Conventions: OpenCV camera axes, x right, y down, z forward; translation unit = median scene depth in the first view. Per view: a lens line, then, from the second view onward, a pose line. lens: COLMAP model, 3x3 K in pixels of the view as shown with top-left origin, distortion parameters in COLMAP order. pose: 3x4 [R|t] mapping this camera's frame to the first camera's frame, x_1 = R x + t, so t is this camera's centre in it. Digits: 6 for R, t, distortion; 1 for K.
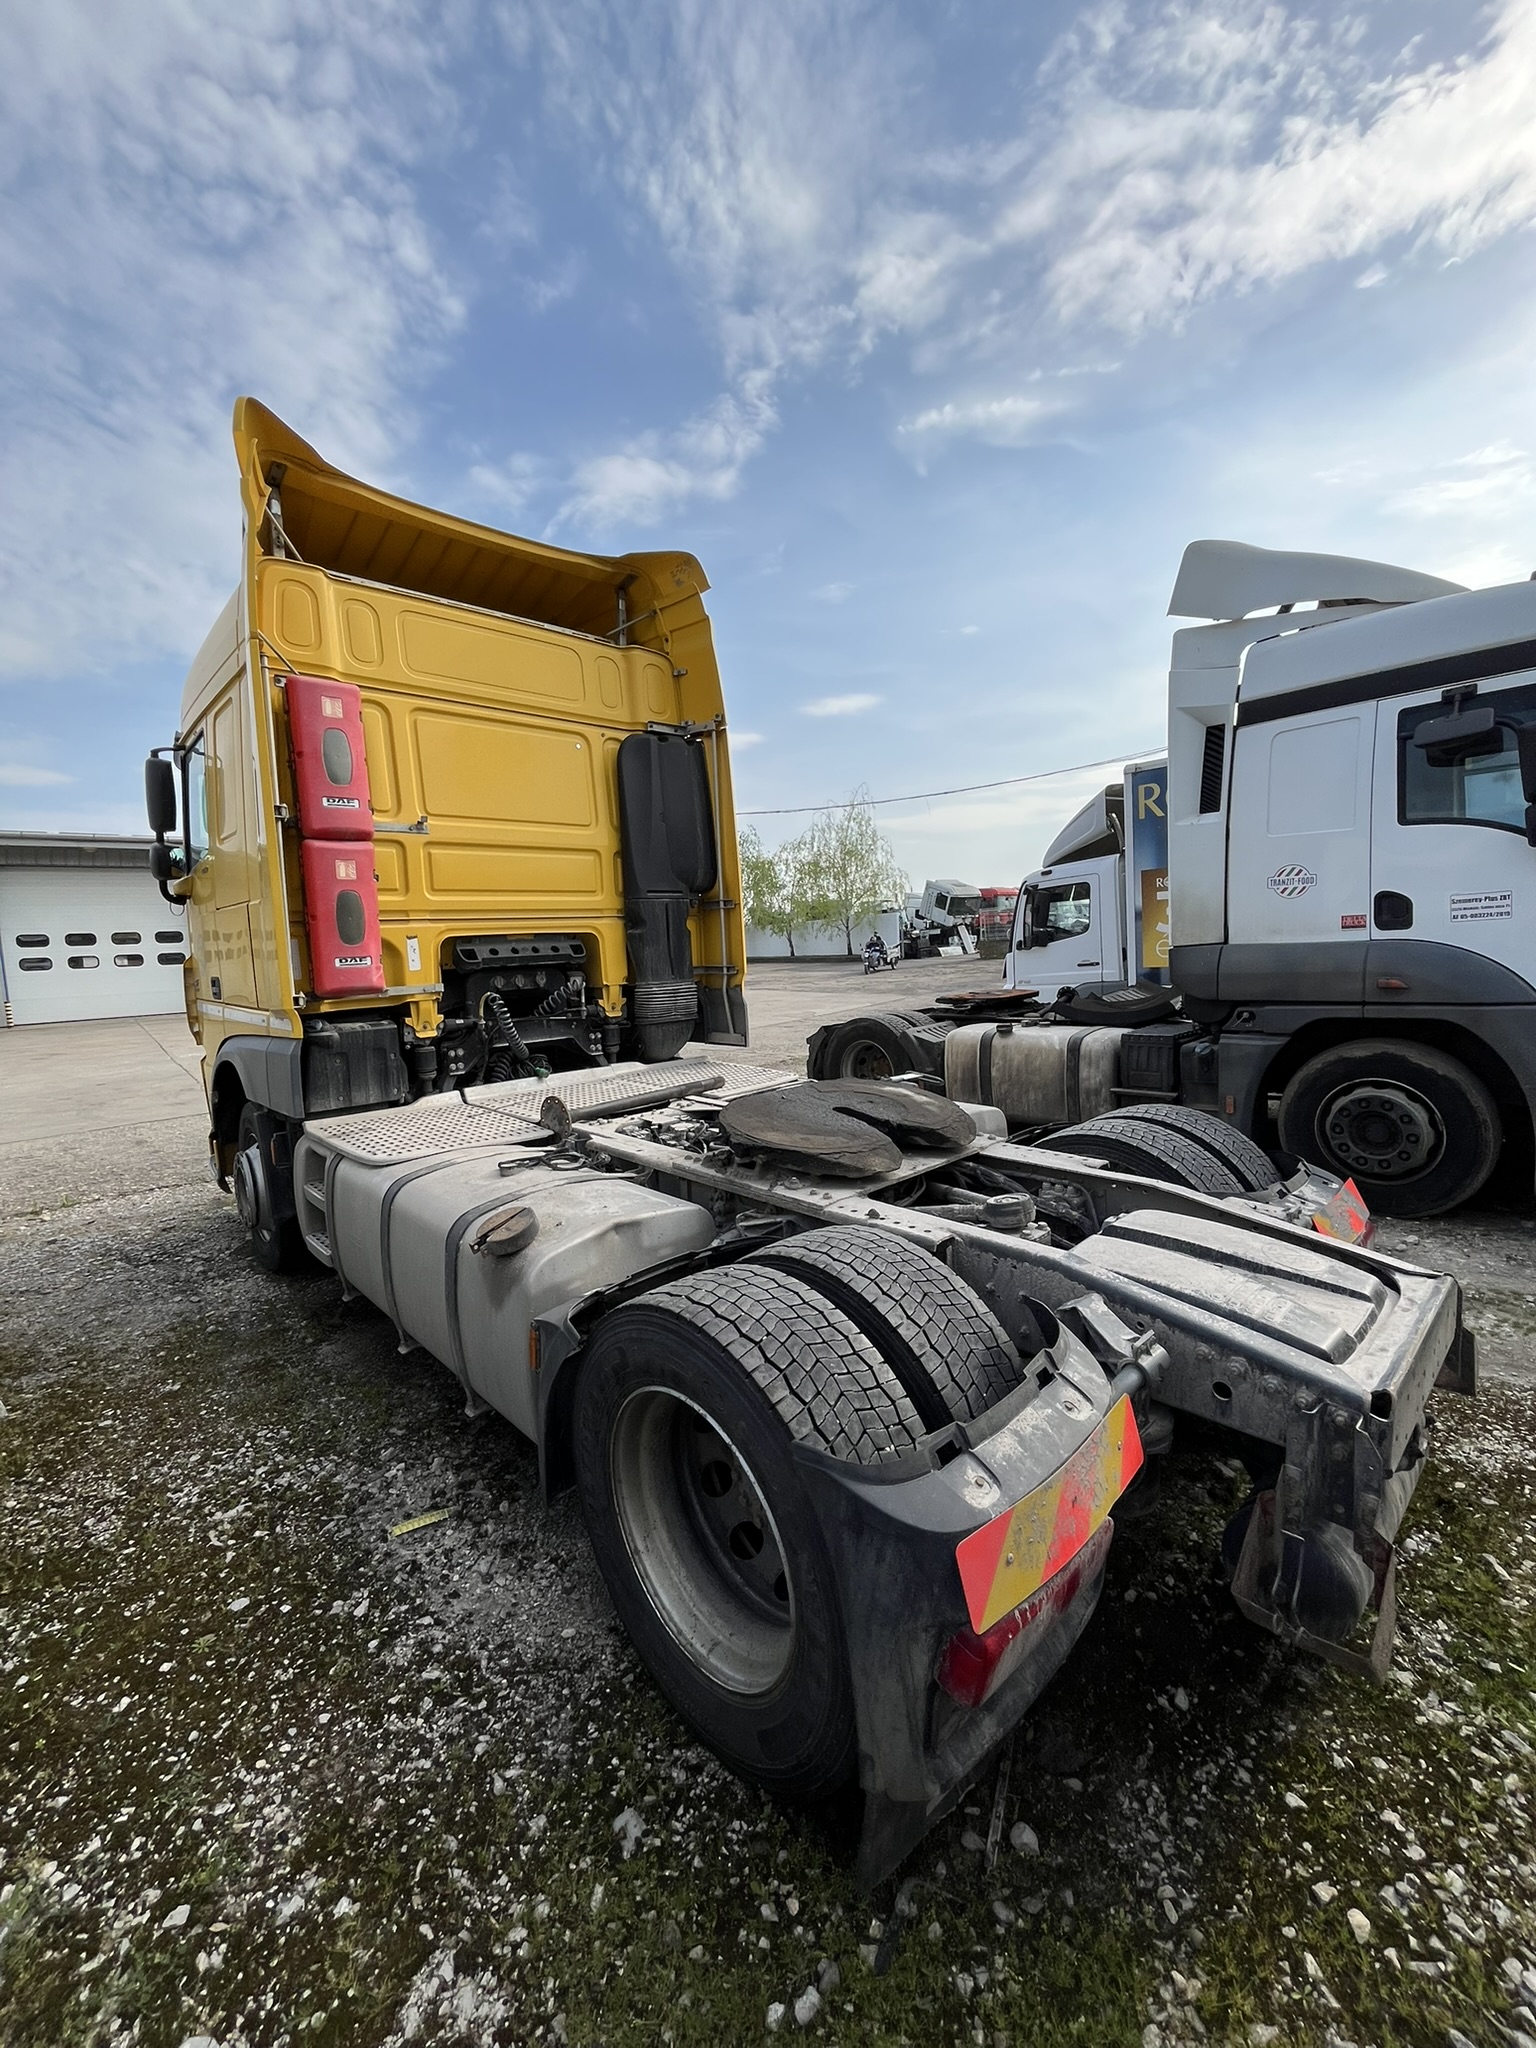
lens RADIAL K [[825.2, 0, 769.1], [0, 825.2, 1019.6], [0, 0, 1]] dist [-0.000257, -0.000087]
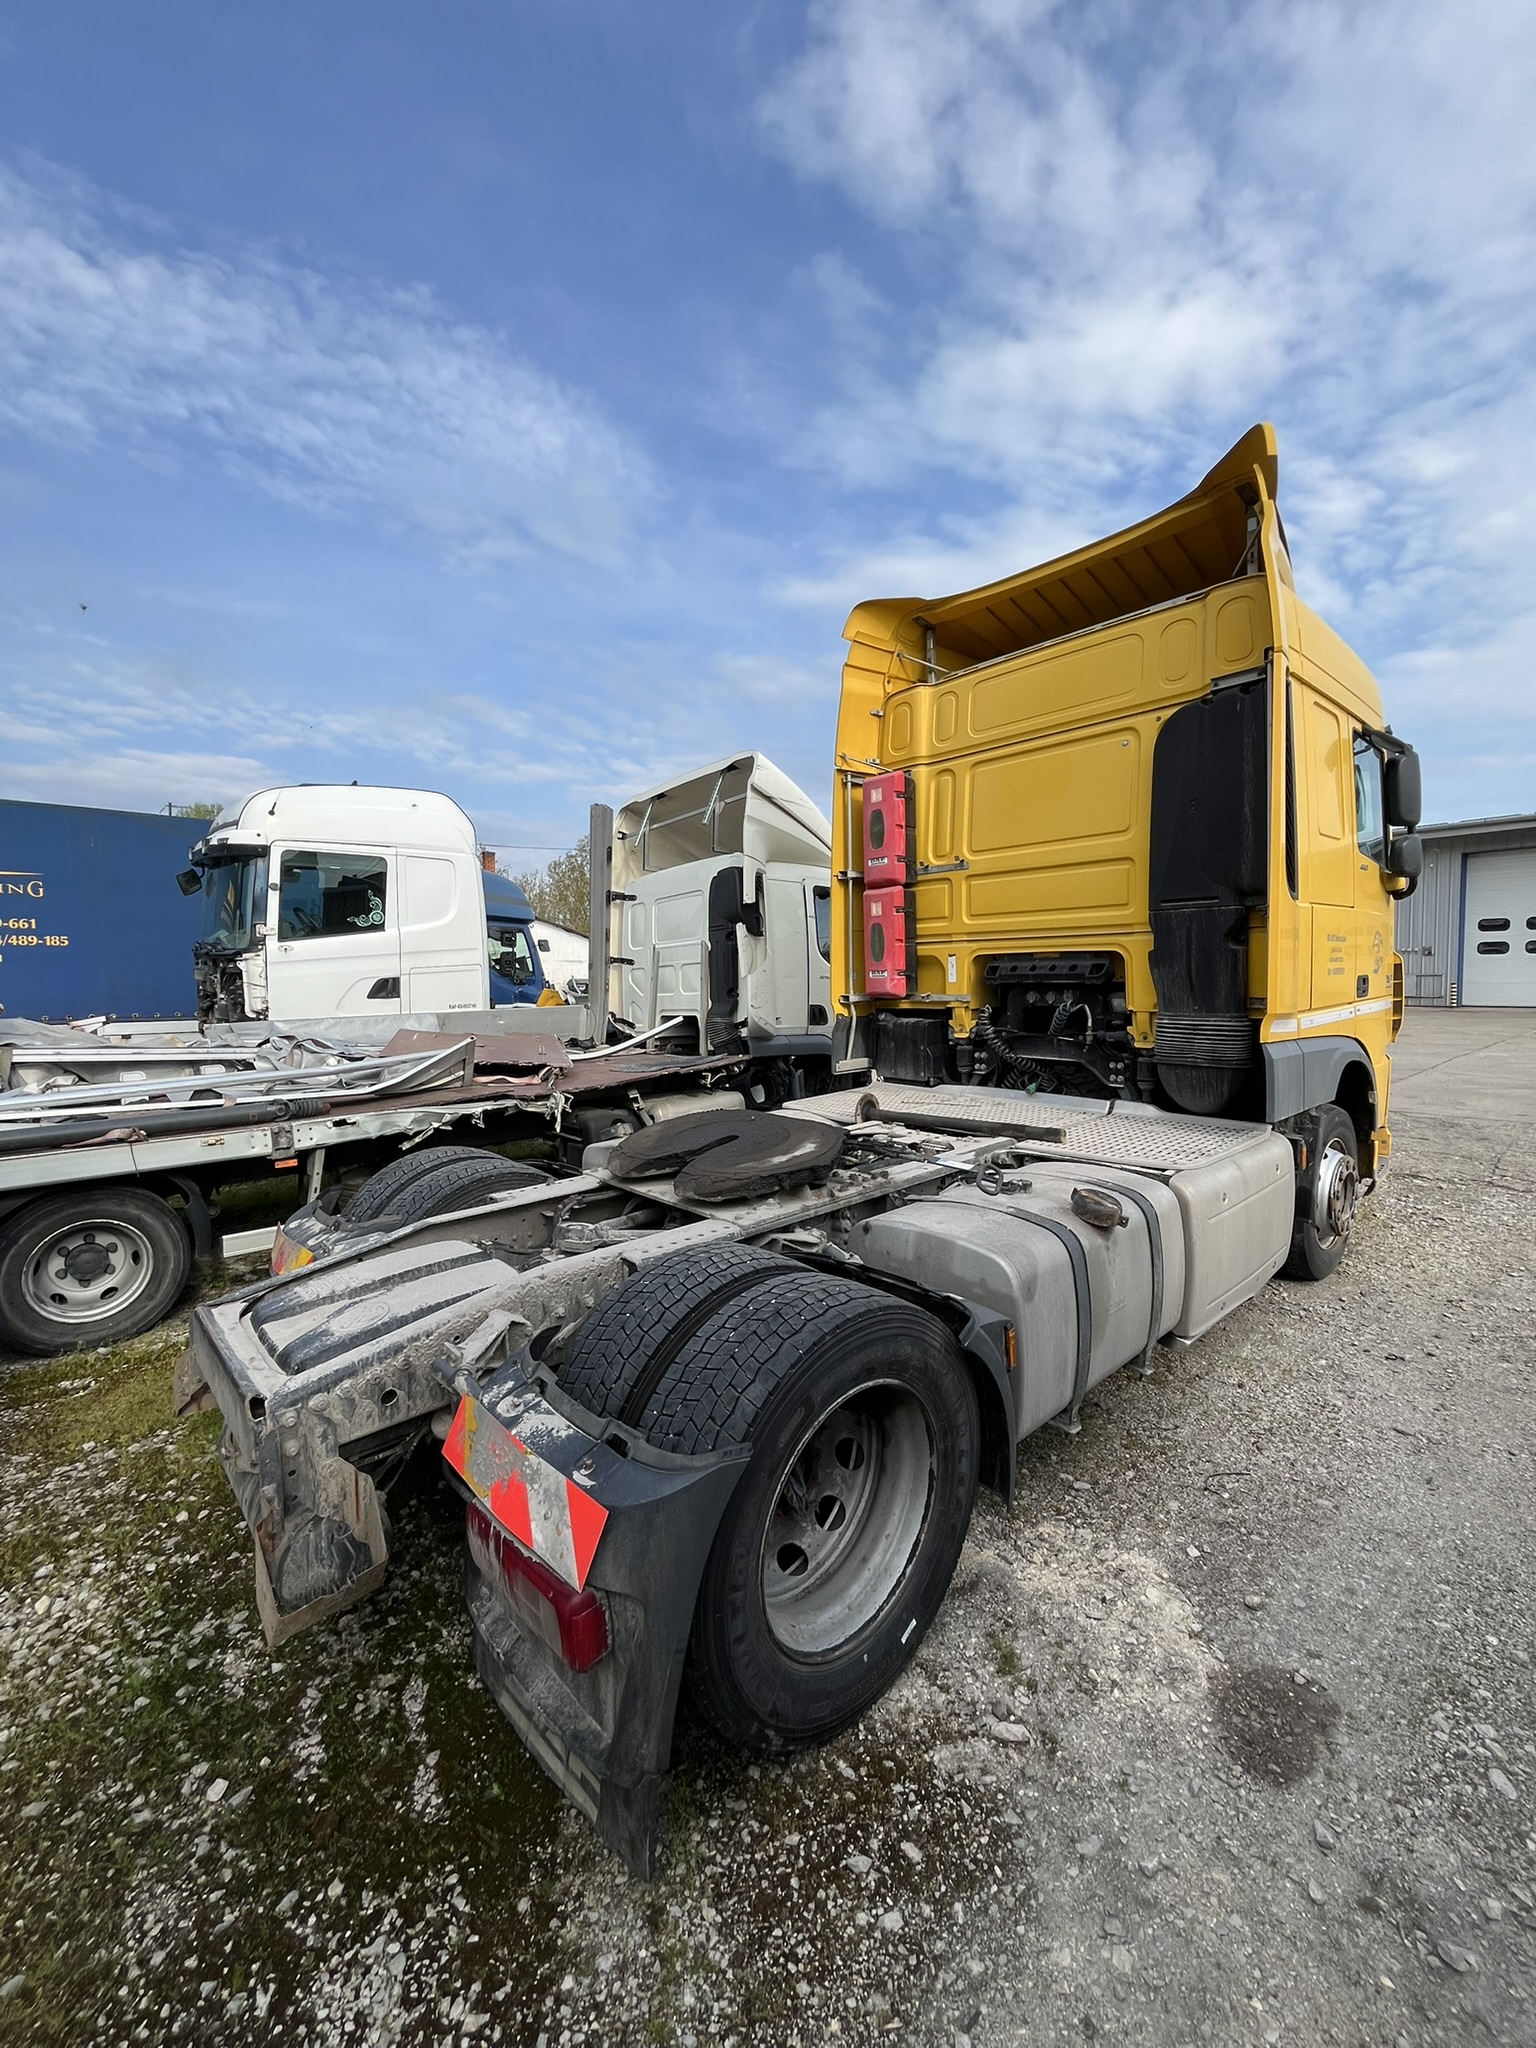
lens RADIAL K [[825.2, 0, 768.4], [0, 825.2, 1016.6], [0, 0, 1]] dist [-0.000257, -0.000087]
pose [[-0.023940, 0.101477, -0.994550, 0.745927], [-0.075451, 0.991814, 0.103014, -0.105802], [0.996862, 0.077506, -0.016088, 0.693524]]
